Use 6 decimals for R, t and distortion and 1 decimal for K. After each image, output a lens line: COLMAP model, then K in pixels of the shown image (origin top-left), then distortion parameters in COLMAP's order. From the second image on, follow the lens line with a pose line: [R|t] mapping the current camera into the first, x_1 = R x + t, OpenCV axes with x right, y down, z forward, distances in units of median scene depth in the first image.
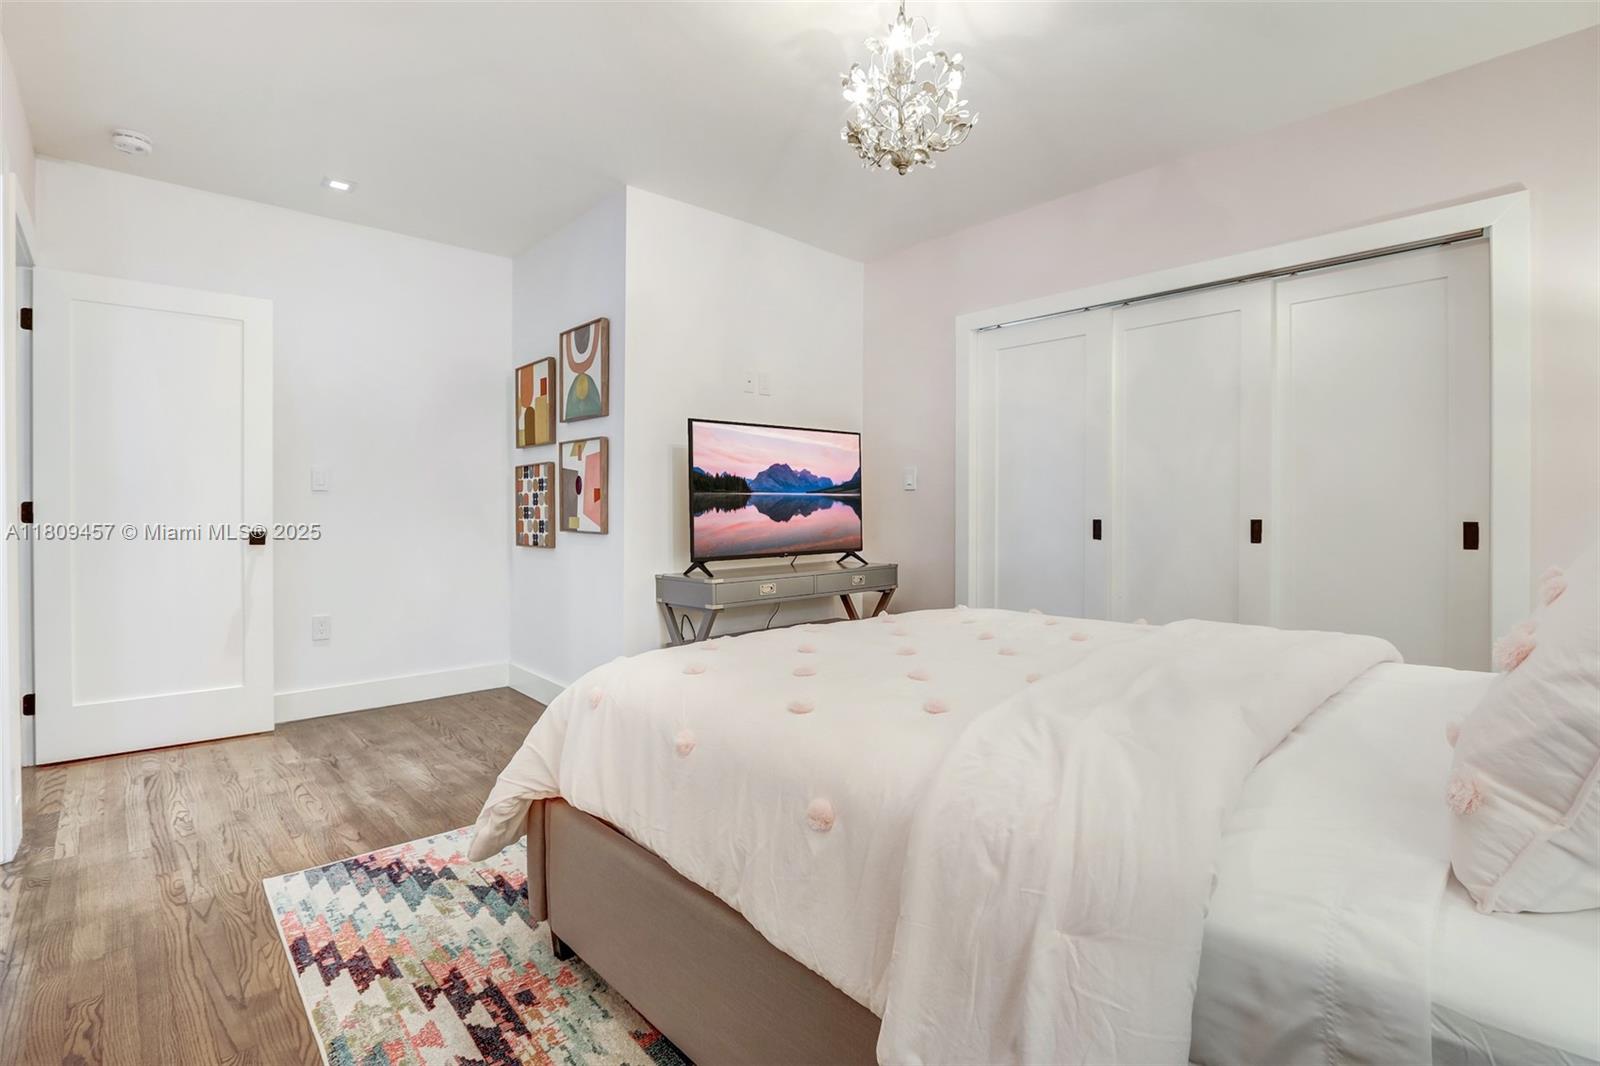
lens RADIAL K [[755.9, 0, 798.9], [0, 755.9, 520.5], [0, 0, 1]] dist [-0.019426, 0.001823]
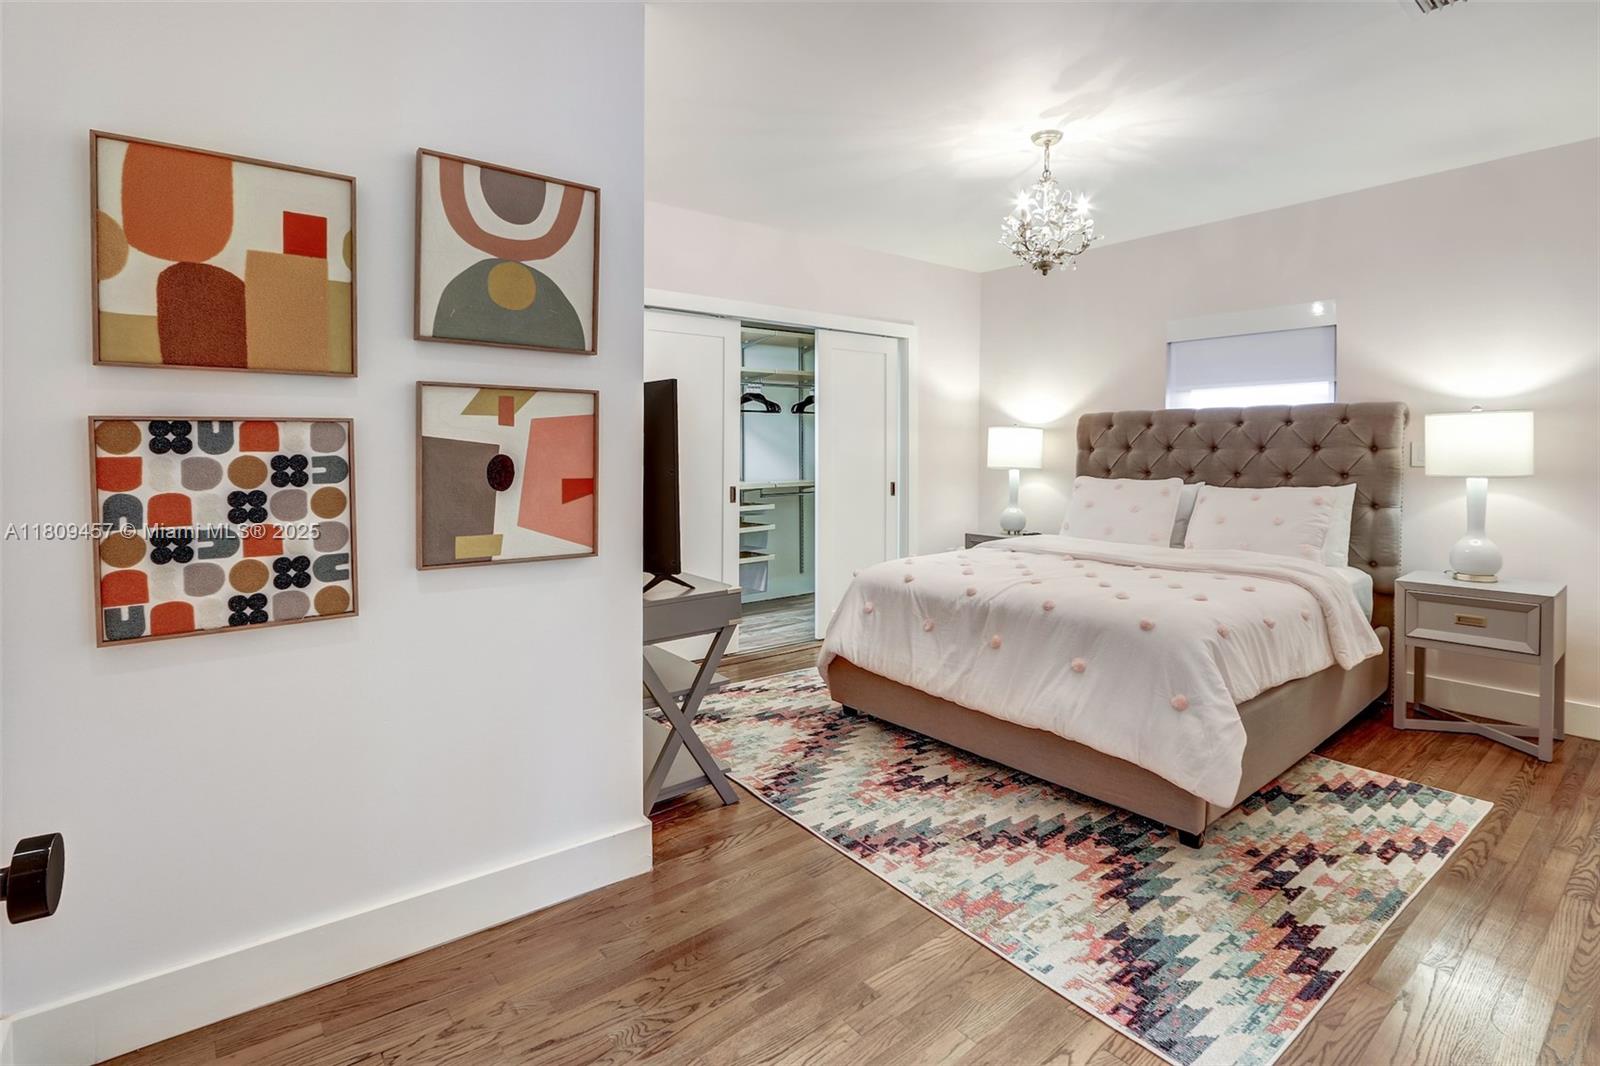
lens RADIAL K [[755.9, 0, 793.3], [0, 755.9, 465.2], [0, 0, 1]] dist [-0.019426, 0.001823]
pose [[0.083051, -0.020852, 0.996327, -1.460373], [0.017505, 0.999657, 0.019462, -0.107278], [-0.996392, 0.015824, 0.083388, 1.390036]]
